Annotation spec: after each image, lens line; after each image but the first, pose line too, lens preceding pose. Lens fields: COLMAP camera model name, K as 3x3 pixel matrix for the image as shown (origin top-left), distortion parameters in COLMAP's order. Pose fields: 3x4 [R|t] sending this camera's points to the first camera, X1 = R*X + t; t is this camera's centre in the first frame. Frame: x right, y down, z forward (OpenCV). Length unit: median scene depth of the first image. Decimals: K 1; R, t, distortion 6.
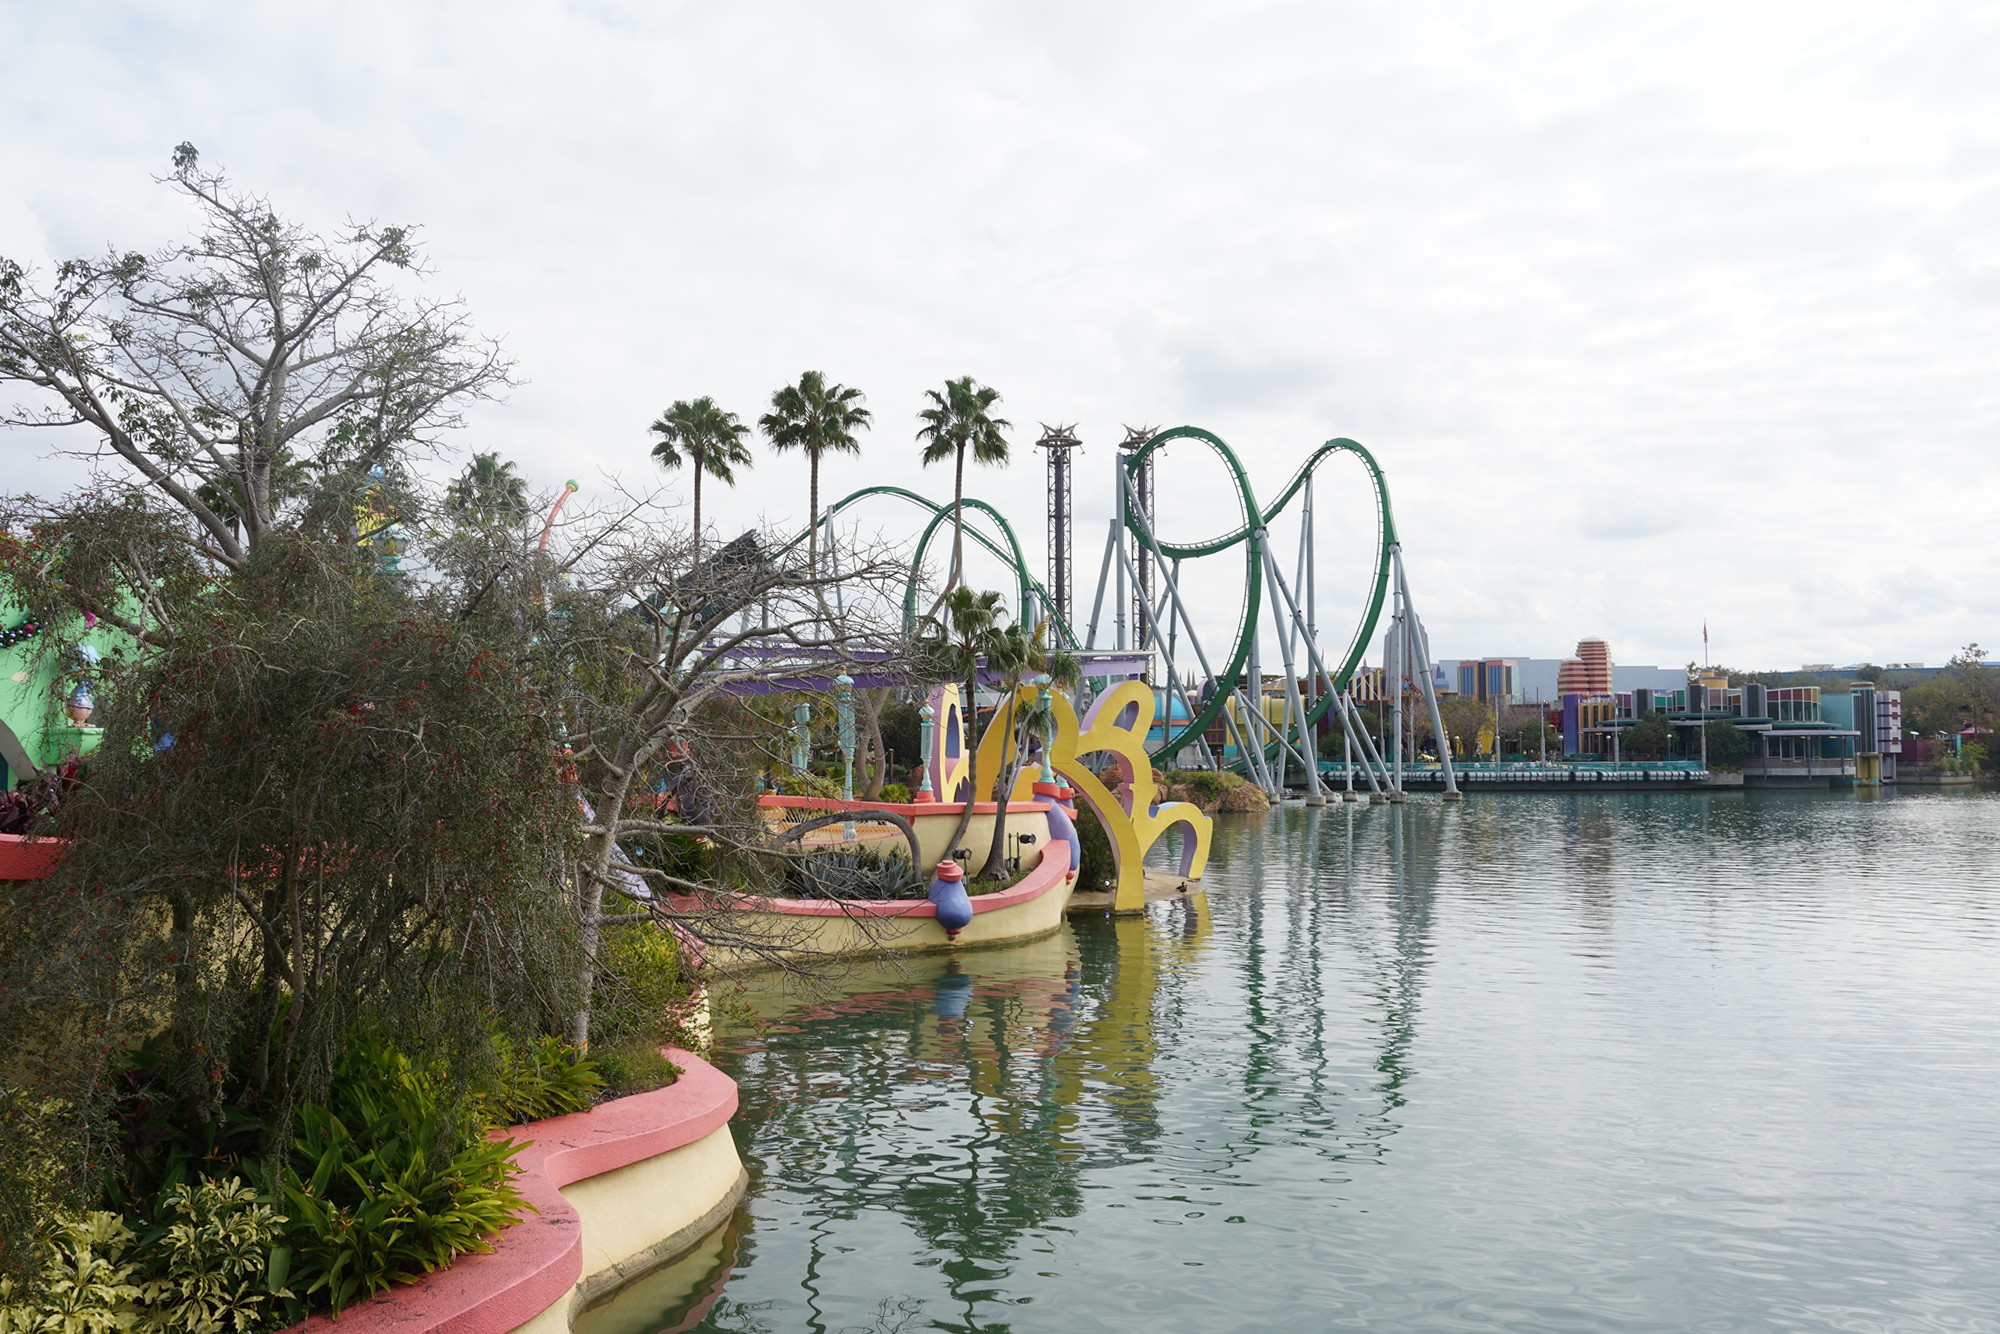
lens RADIAL K [[1609.0, 0, 1000.0], [0, 1609.0, 667.0], [0, 0, 1]] dist [-0.012874, 0.001938]
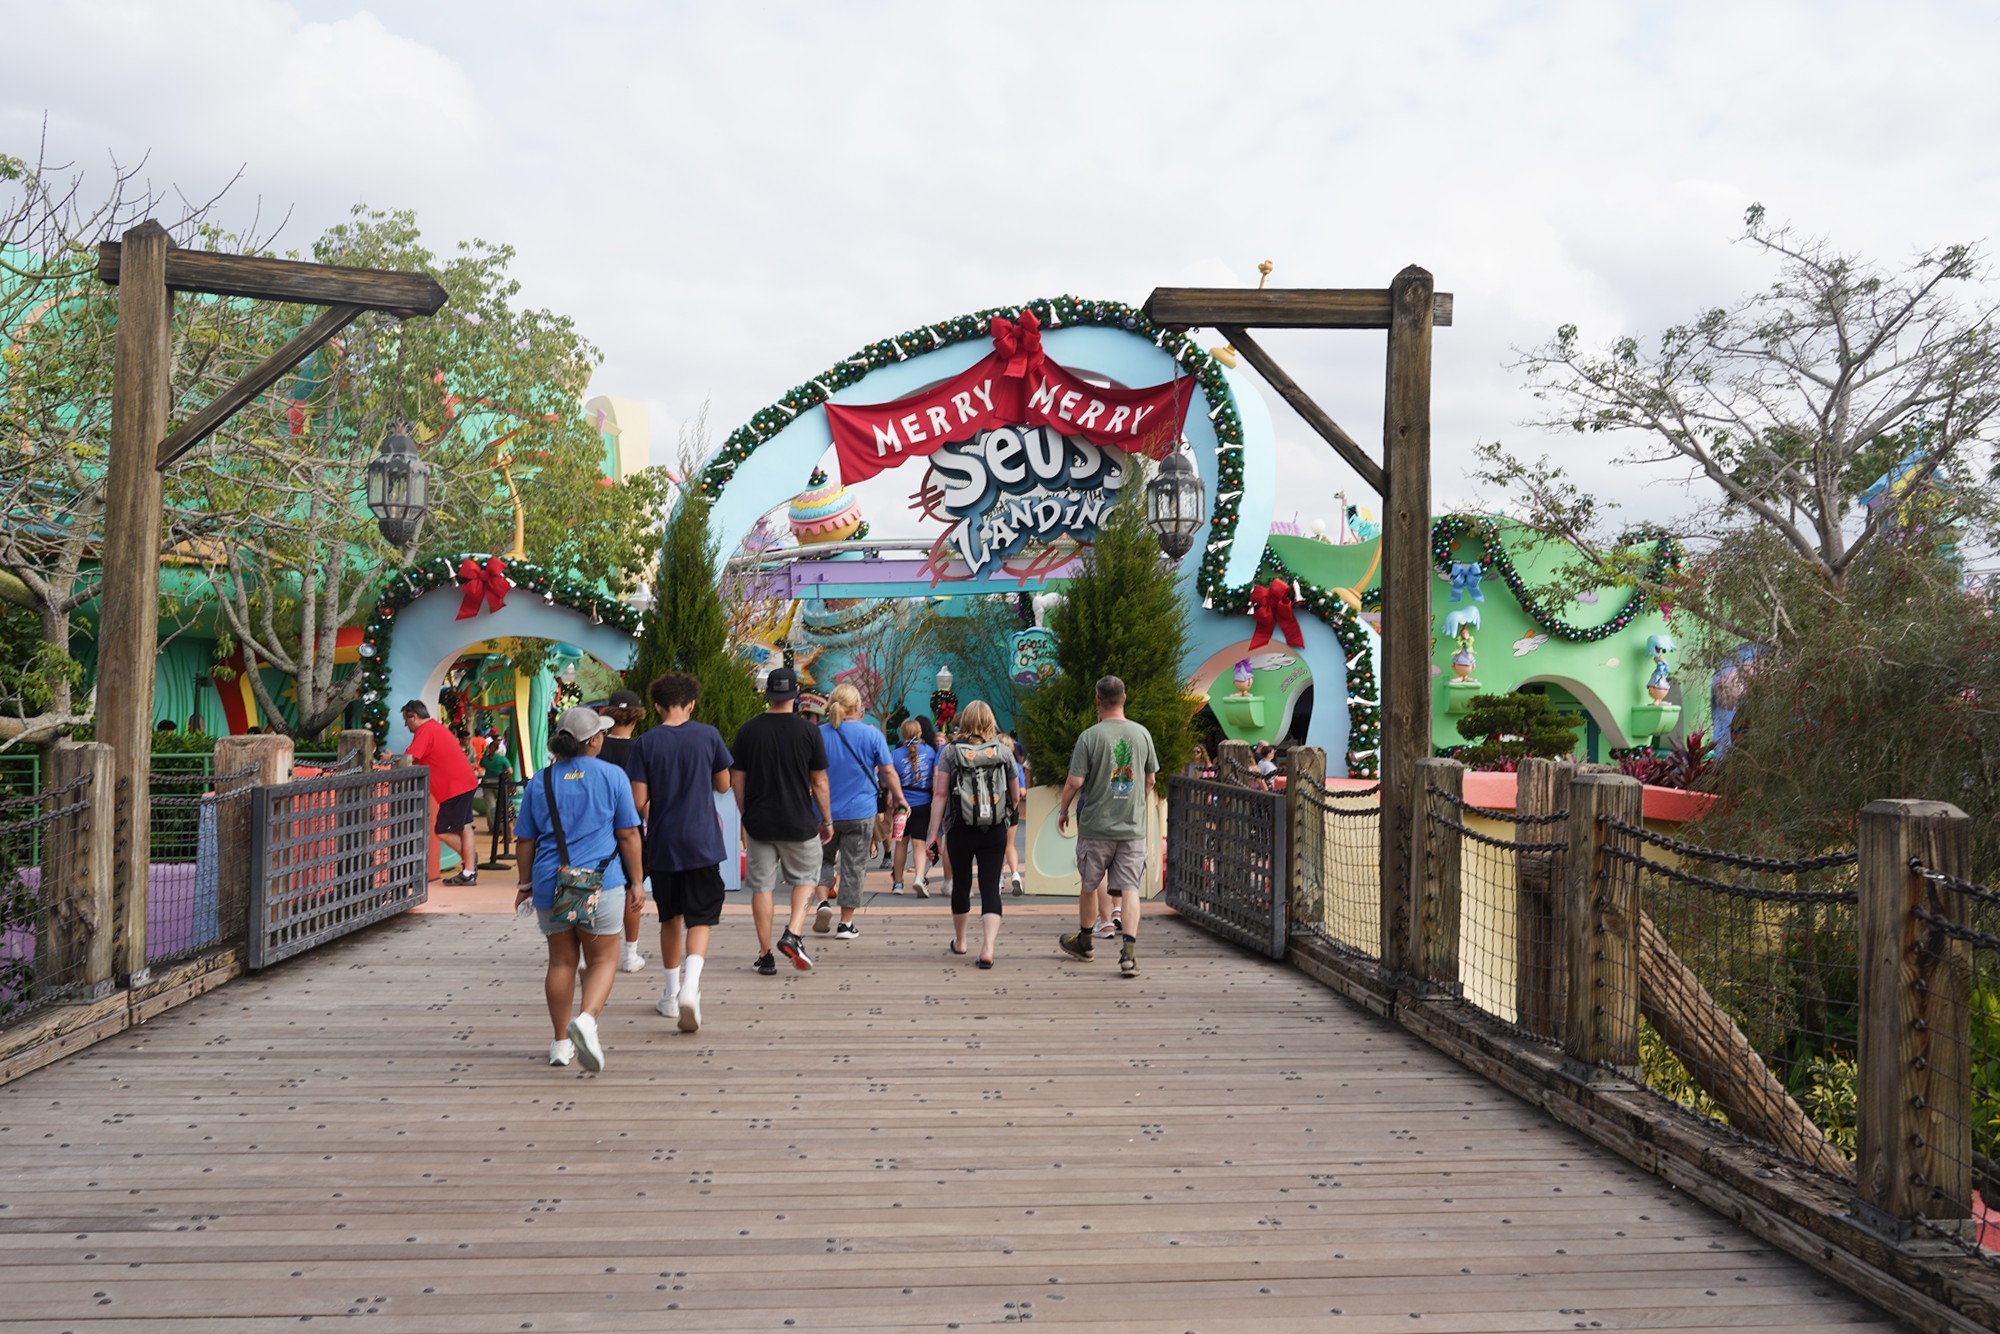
lens RADIAL K [[1609.0, 0, 1000.0], [0, 1609.0, 667.0], [0, 0, 1]] dist [-0.012874, 0.001938]
pose [[0.636555, -0.008226, -0.771187, 0.038883], [0.019257, 0.999801, 0.005231, -0.008254], [0.770991, -0.018180, 0.636587, -0.178592]]
